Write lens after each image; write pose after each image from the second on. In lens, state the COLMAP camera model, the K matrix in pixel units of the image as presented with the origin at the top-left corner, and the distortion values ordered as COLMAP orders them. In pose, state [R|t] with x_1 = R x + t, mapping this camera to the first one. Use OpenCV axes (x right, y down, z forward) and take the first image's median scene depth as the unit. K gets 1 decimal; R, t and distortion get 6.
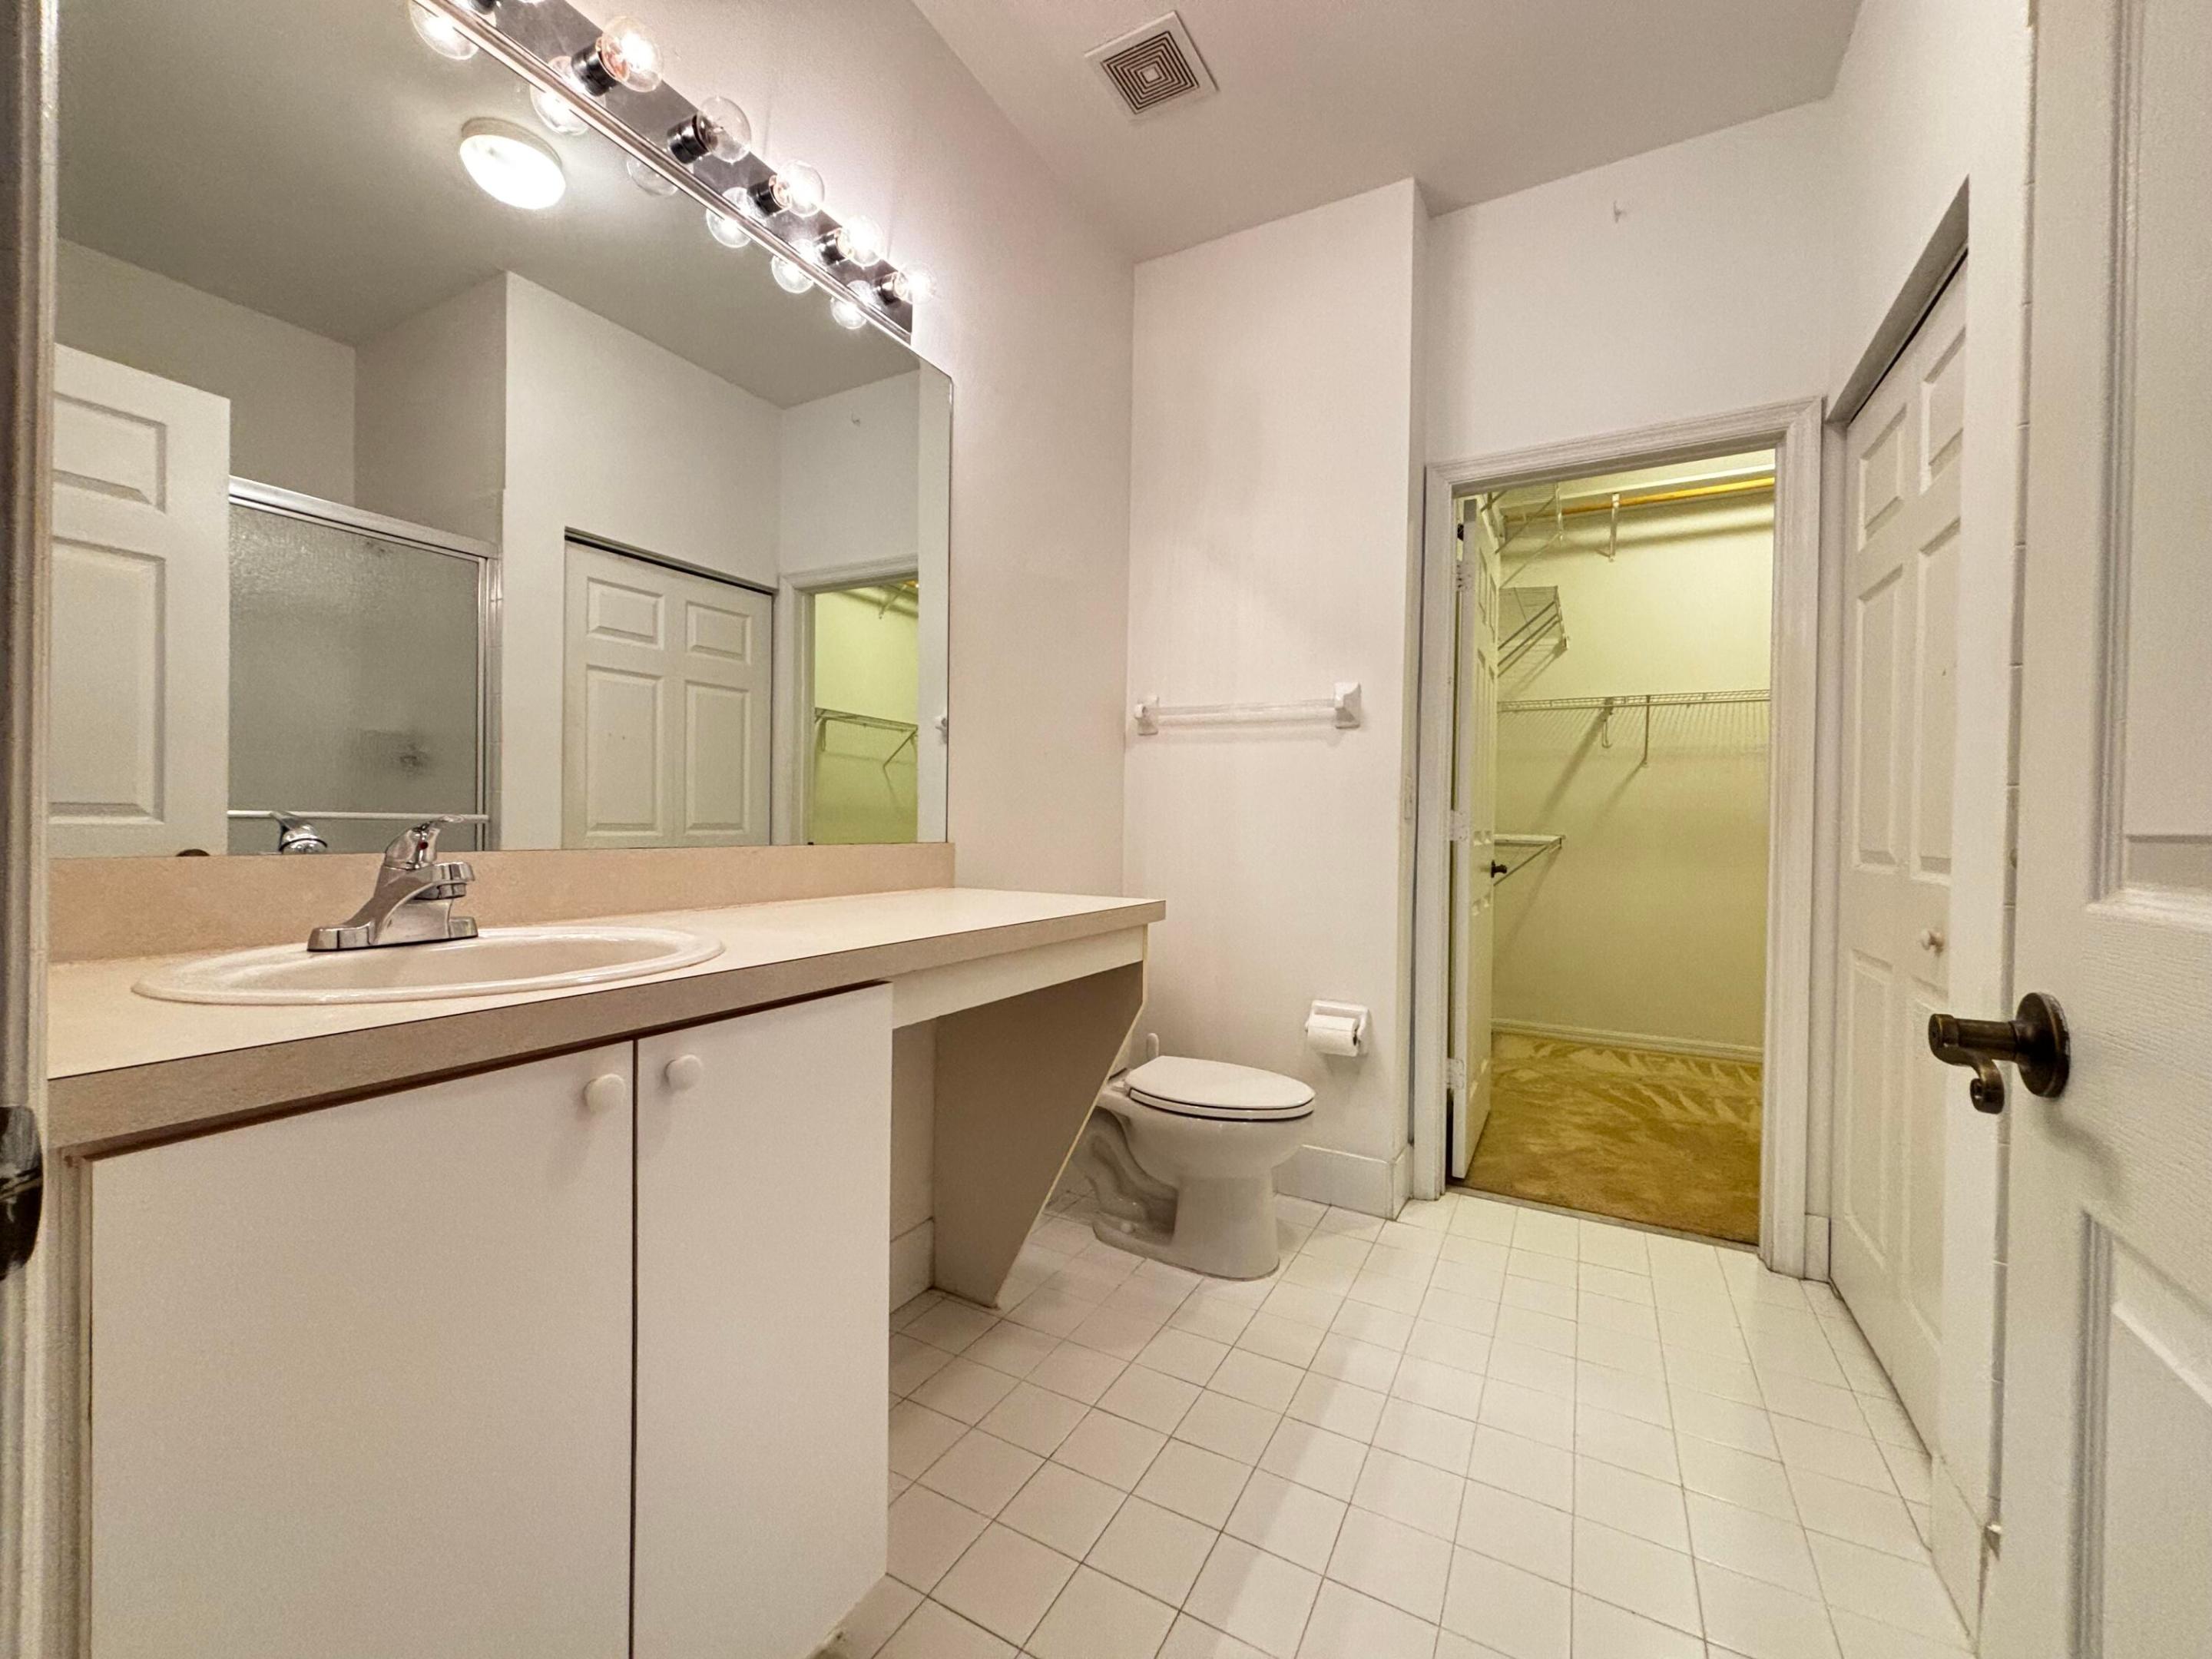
lens RADIAL K [[888.0, 0, 1117.7], [0, 888.0, 838.2], [0, 0, 1]] dist [0.006116, -0.001031]
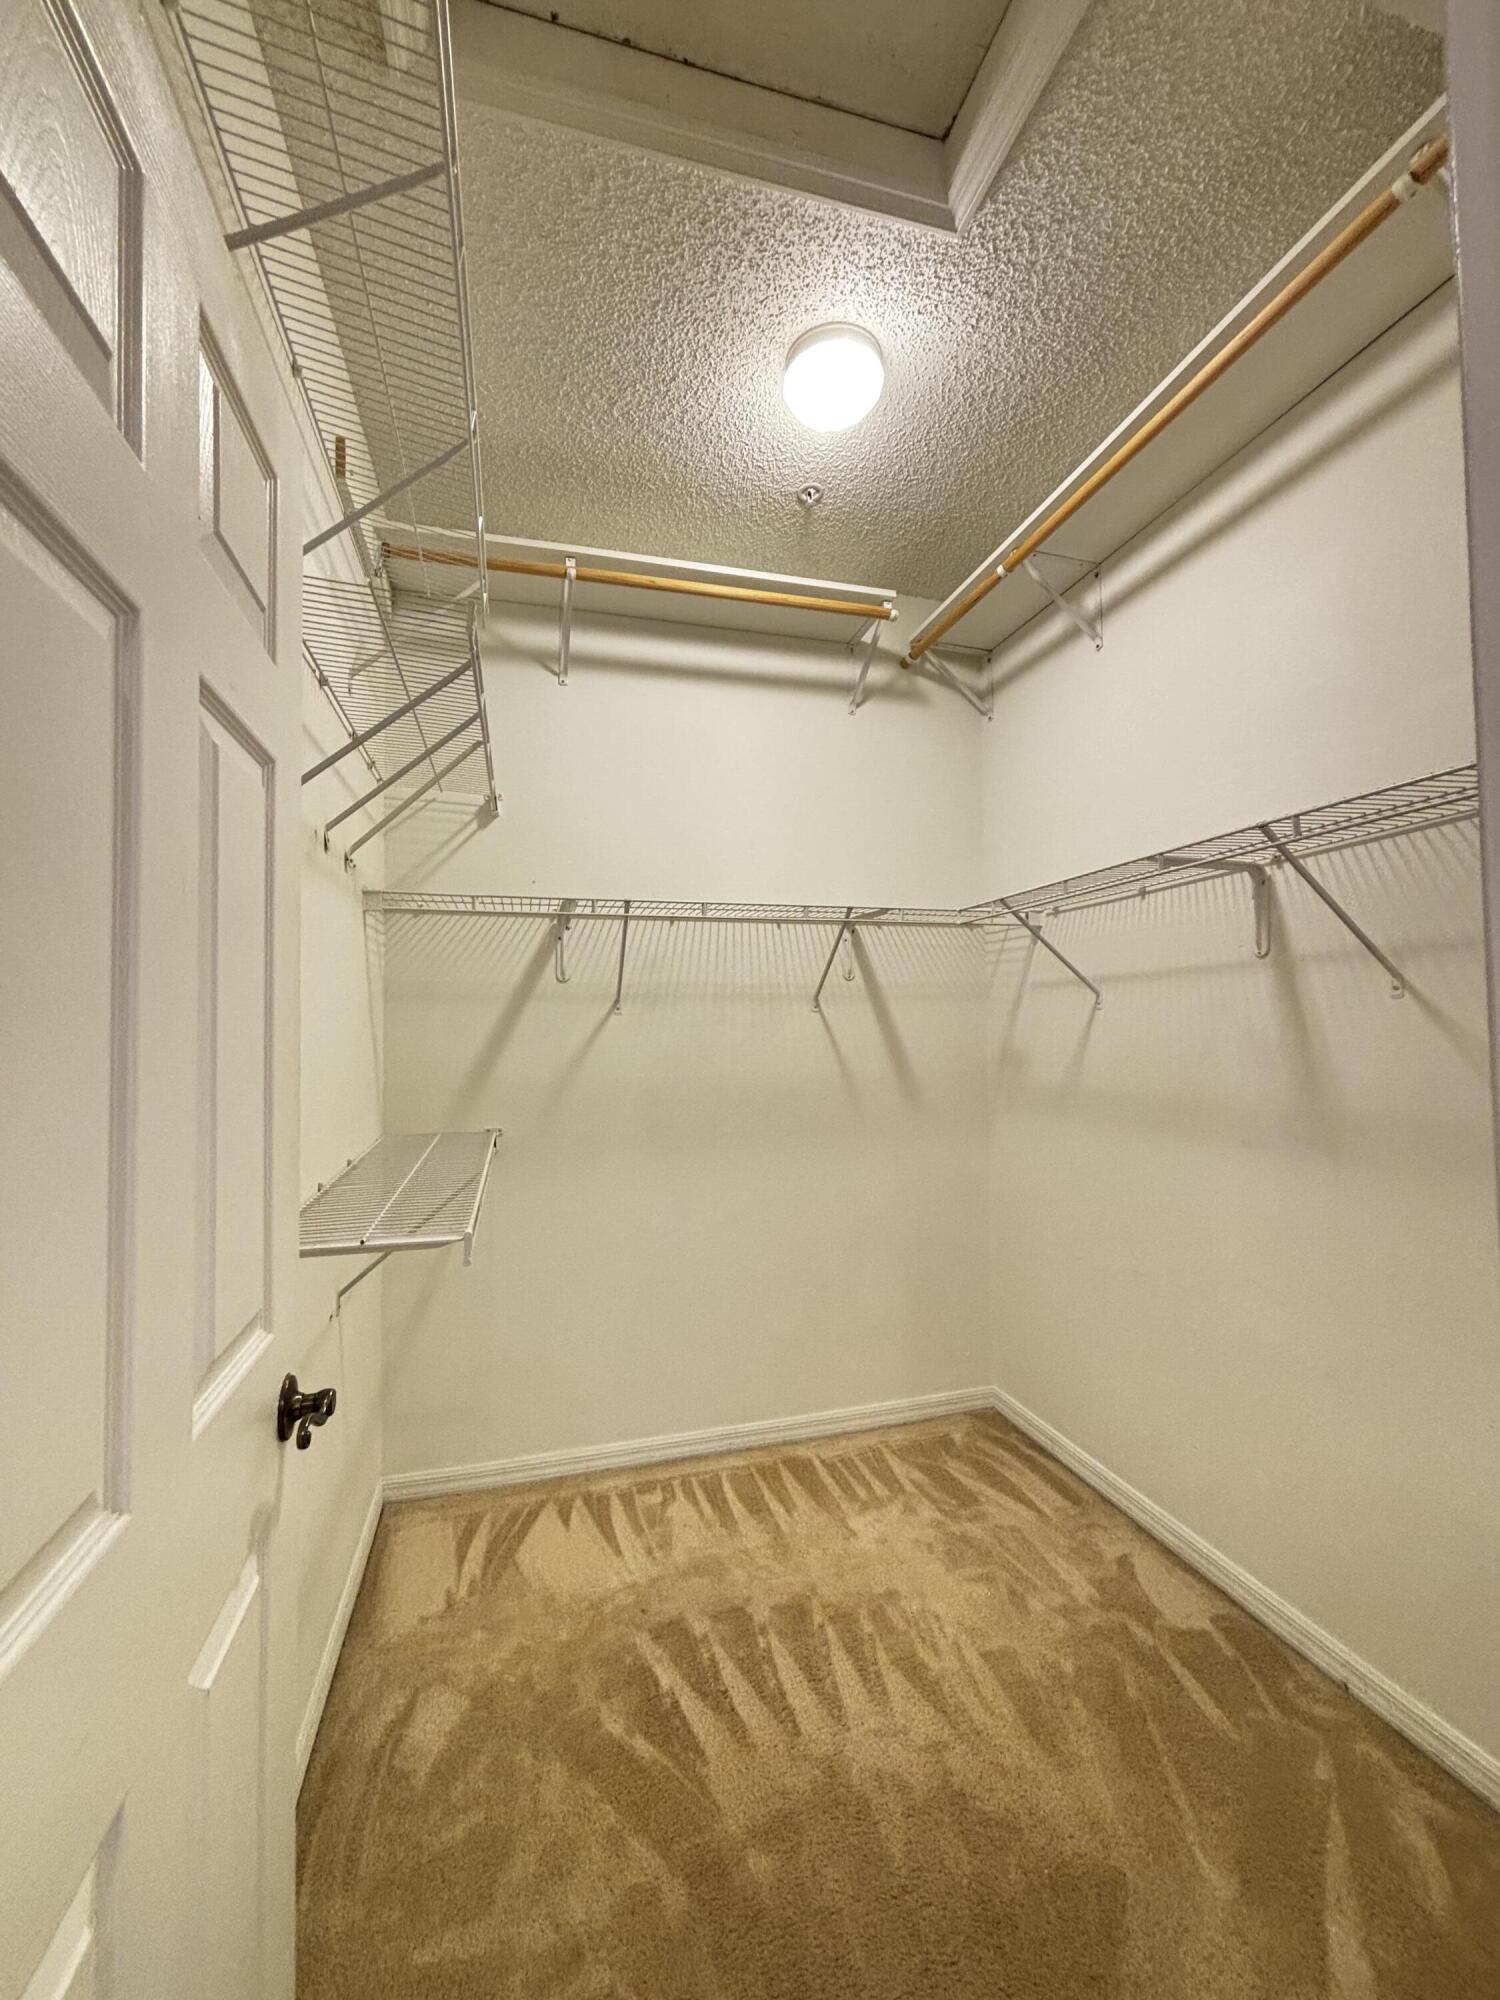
lens RADIAL K [[802.9, 0, 762.8], [0, 802.9, 1000.7], [0, 0, 1]] dist [0.006116, -0.001031]
pose [[0.708808, -0.001200, 0.705401, 0.270721], [0.030263, 0.999130, -0.028710, -0.072632], [-0.704752, 0.041697, 0.708227, 0.540251]]
